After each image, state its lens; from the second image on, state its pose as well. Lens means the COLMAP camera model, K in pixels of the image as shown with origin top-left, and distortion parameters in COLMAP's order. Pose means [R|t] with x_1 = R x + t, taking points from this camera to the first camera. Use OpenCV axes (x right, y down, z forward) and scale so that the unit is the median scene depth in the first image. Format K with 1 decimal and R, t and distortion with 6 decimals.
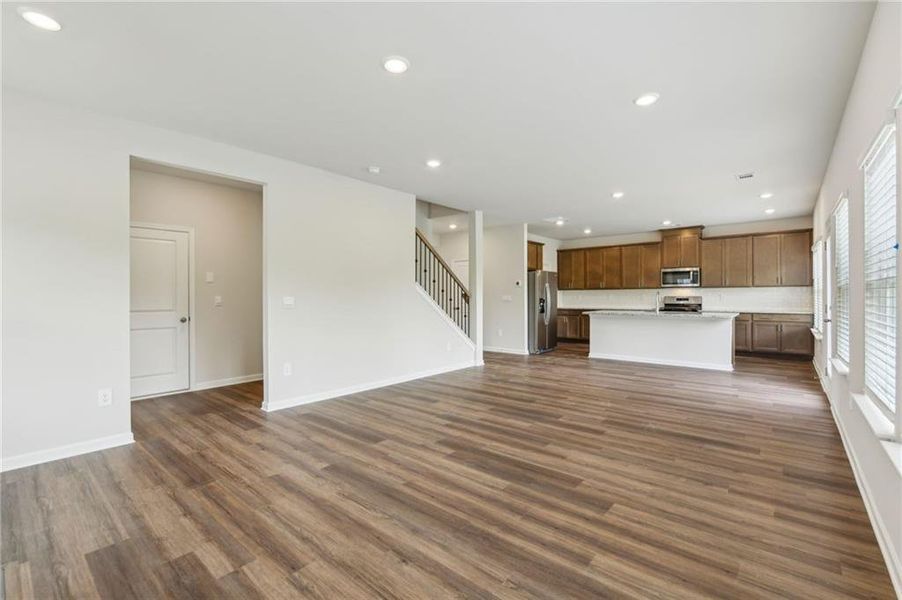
lens RADIAL K [[393.6, 0, 455.6], [0, 393.6, 297.9], [0, 0, 1]] dist [-0.004842, -0.001804]
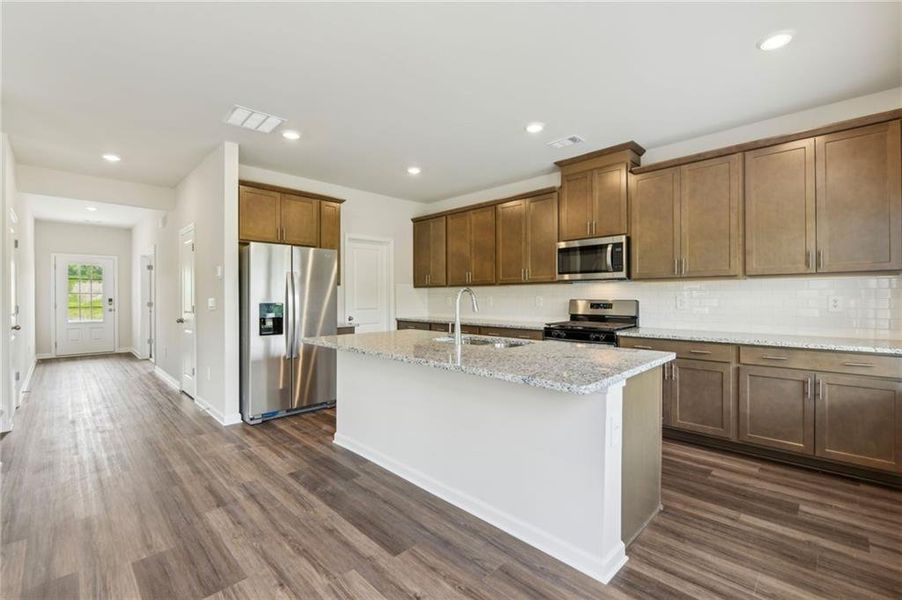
lens RADIAL K [[393.6, 0, 455.6], [0, 393.6, 297.3], [0, 0, 1]] dist [-0.004842, -0.001804]
pose [[0.997330, 0.002008, -0.072998, 0.474811], [-0.002316, 0.999989, -0.004126, -0.004609], [0.072989, 0.004284, 0.997324, 0.556172]]
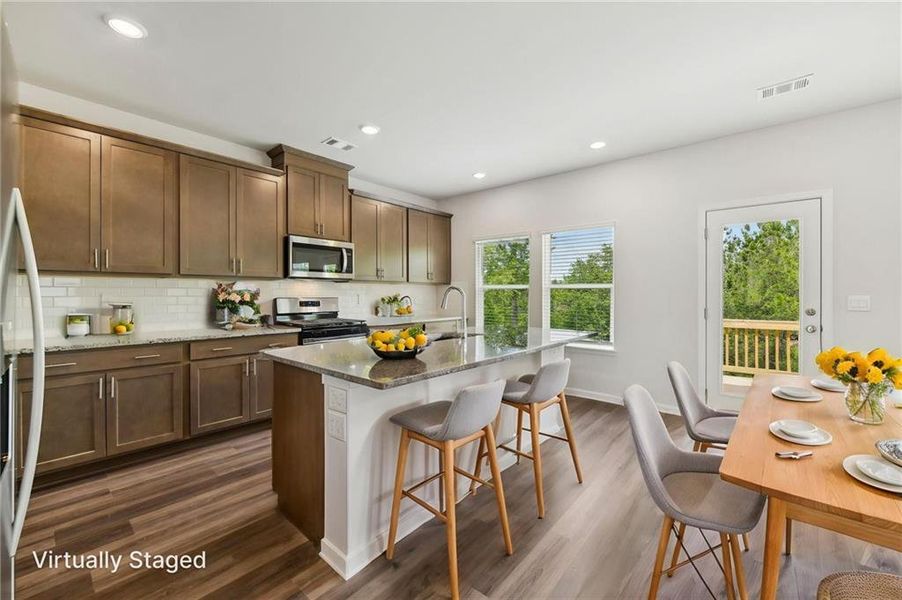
lens RADIAL K [[363.3, 0, 456.2], [0, 363.3, 295.3], [0, 0, 1]] dist [-0.003473, -0.001085]
pose [[0.000675, 0.001678, 0.999998, 0.126987], [0.004045, 0.999990, -0.001680, -0.005441], [-0.999992, 0.004046, 0.000668, 0.888123]]
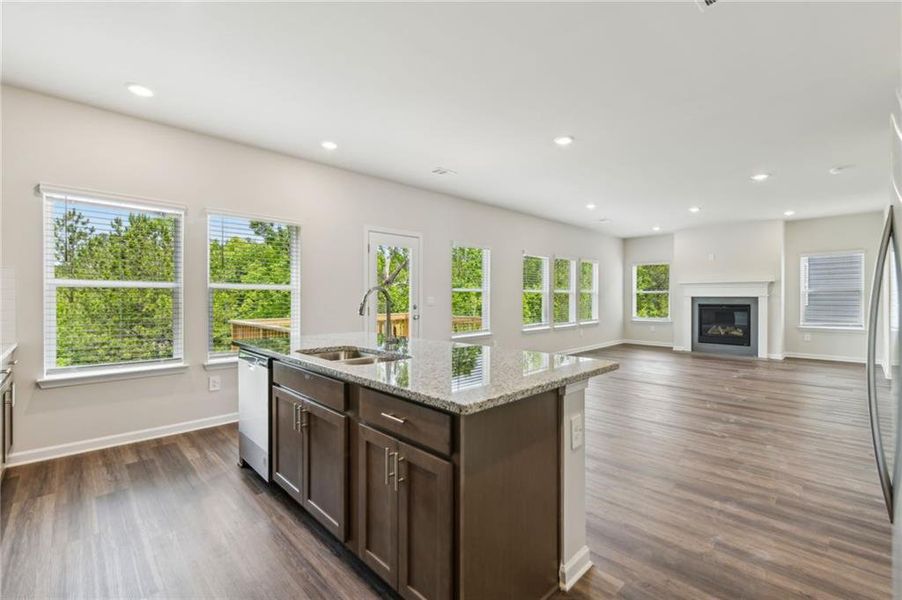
lens RADIAL K [[393.6, 0, 450.2], [0, 393.6, 296.1], [0, 0, 1]] dist [-0.004842, -0.001804]
pose [[-0.994948, 0.004775, 0.100279, 0.376491], [0.005266, 0.999975, 0.004629, -0.007967], [-0.100255, 0.005133, -0.994949, 1.173417]]
